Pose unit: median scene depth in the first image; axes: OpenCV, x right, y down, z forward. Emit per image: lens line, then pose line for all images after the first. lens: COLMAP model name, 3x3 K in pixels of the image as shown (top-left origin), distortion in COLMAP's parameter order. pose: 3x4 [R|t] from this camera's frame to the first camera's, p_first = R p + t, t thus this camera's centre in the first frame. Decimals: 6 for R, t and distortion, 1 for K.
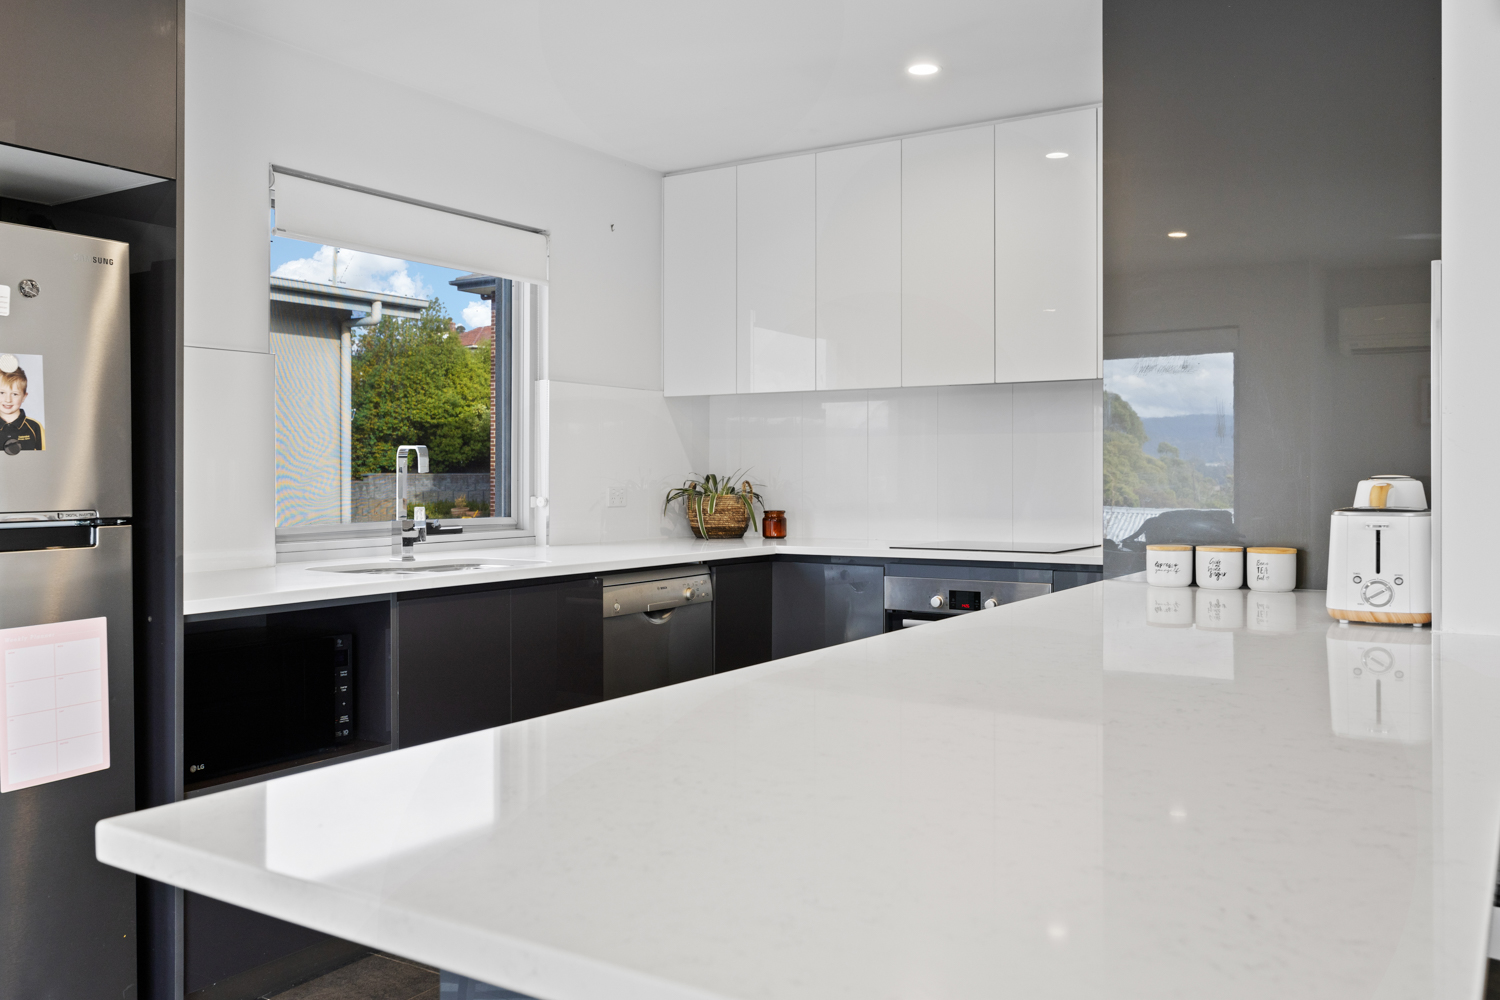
lens RADIAL K [[1274.0, 0, 748.8], [0, 1274.0, 460.0], [0, 0, 1]] dist [0.006170, 0.003171]
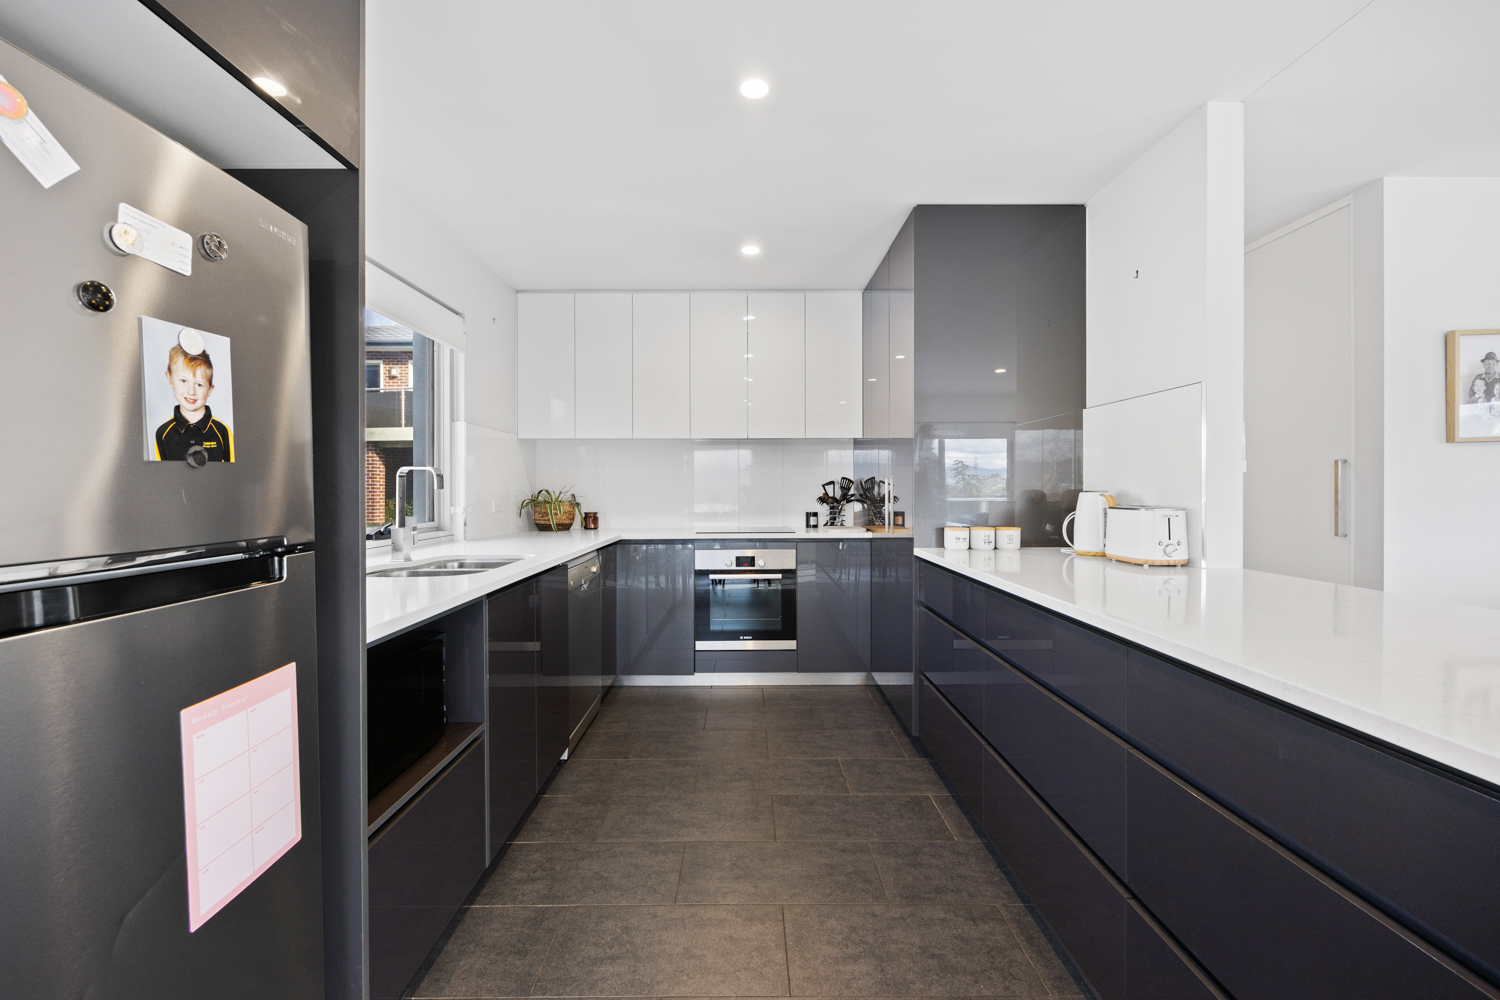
lens RADIAL K [[605.5, 0, 749.4], [0, 605.5, 488.9], [0, 0, 1]] dist [-0.001053, 0.000238]
pose [[0.834387, -0.002258, 0.551174, -0.474605], [-0.004033, 0.999940, 0.010201, 0.003439], [-0.551164, -0.010734, 0.834328, 0.504124]]
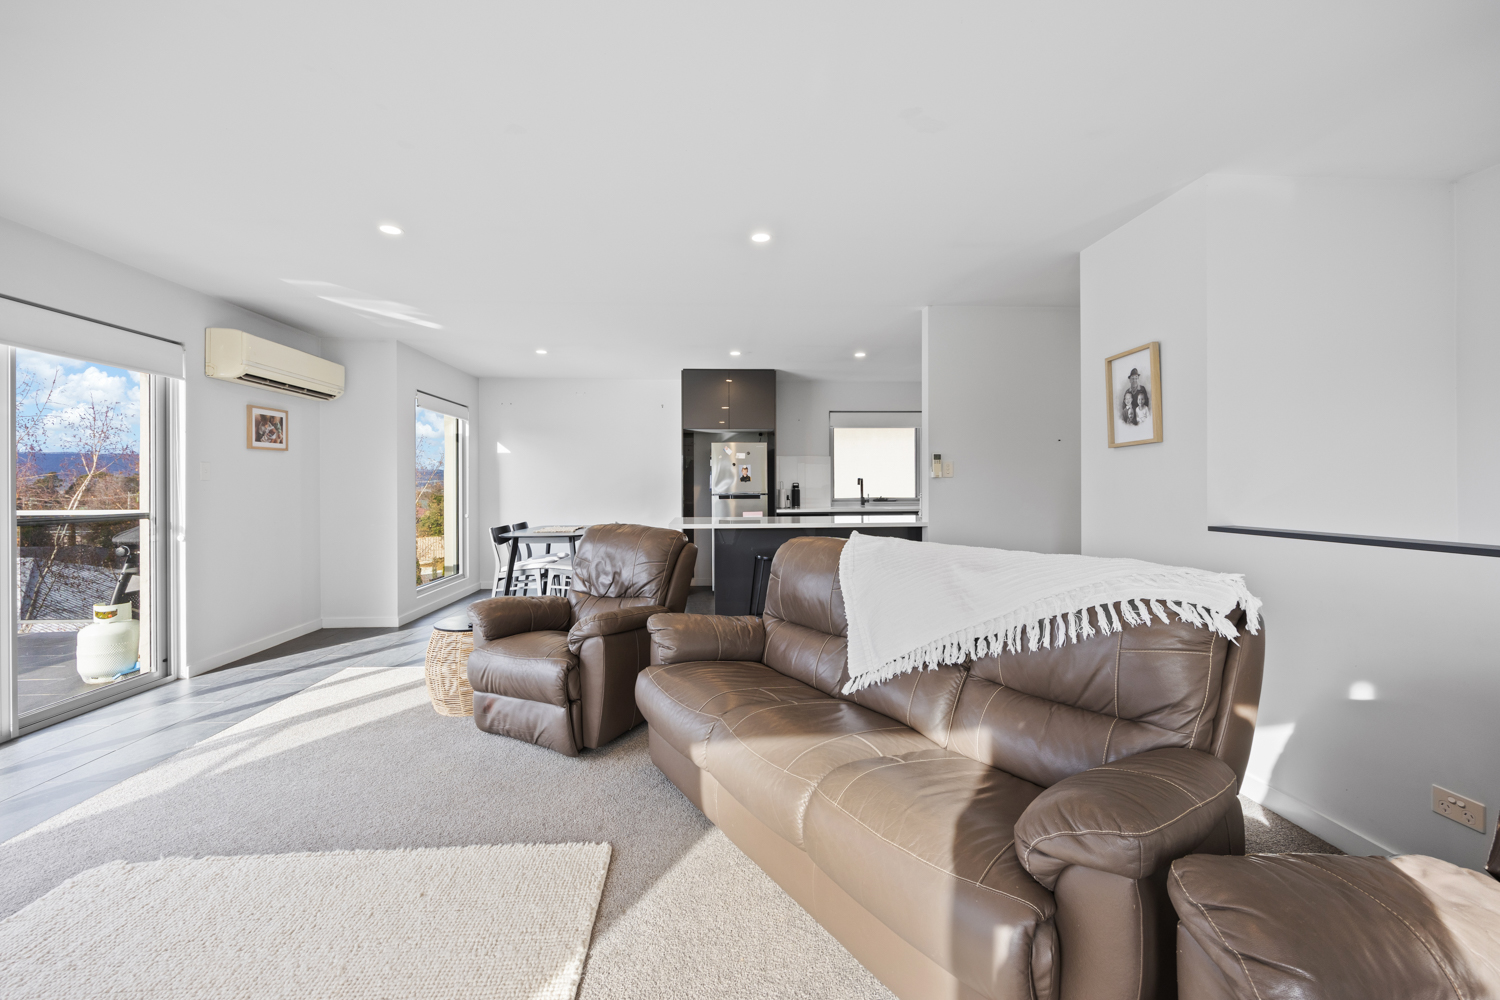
lens RADIAL K [[605.5, 0, 749.4], [0, 605.5, 488.9], [0, 0, 1]] dist [-0.001053, 0.000238]
pose [[0.599075, 0.004796, -0.800679, 1.536652], [0.009285, 0.999873, 0.012936, -0.008738], [0.800639, -0.015184, 0.598954, -0.593815]]
